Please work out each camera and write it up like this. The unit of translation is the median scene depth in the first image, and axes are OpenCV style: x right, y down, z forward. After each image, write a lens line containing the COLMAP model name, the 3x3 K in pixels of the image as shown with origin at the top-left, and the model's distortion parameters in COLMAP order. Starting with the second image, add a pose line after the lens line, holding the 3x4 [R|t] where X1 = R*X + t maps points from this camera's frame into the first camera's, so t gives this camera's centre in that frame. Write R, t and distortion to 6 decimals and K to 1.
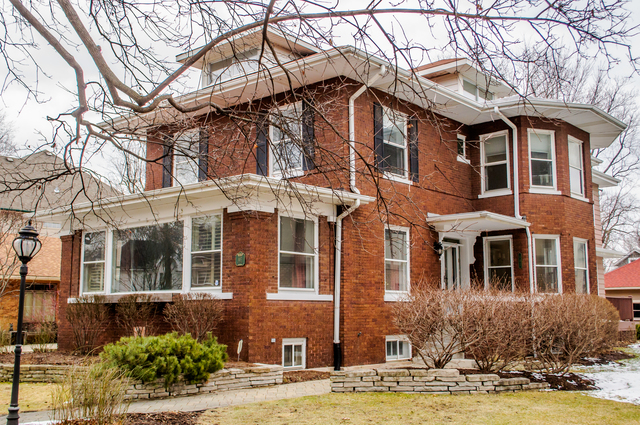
lens RADIAL K [[730.8, 0, 320.2], [0, 730.8, 214.5], [0, 0, 1]] dist [0.004910, 0.000000]
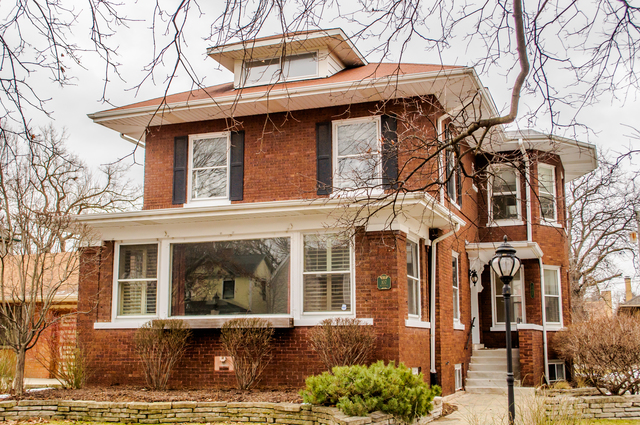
lens RADIAL K [[787.6, 0, 320.1], [0, 787.6, 210.7], [0, 0, 1]] dist [-0.018663, 0.000000]
pose [[0.938841, 0.058014, 0.339428, -0.443435], [-0.046659, 0.998047, -0.041527, 0.013371], [-0.341175, 0.023150, 0.939715, 0.074450]]
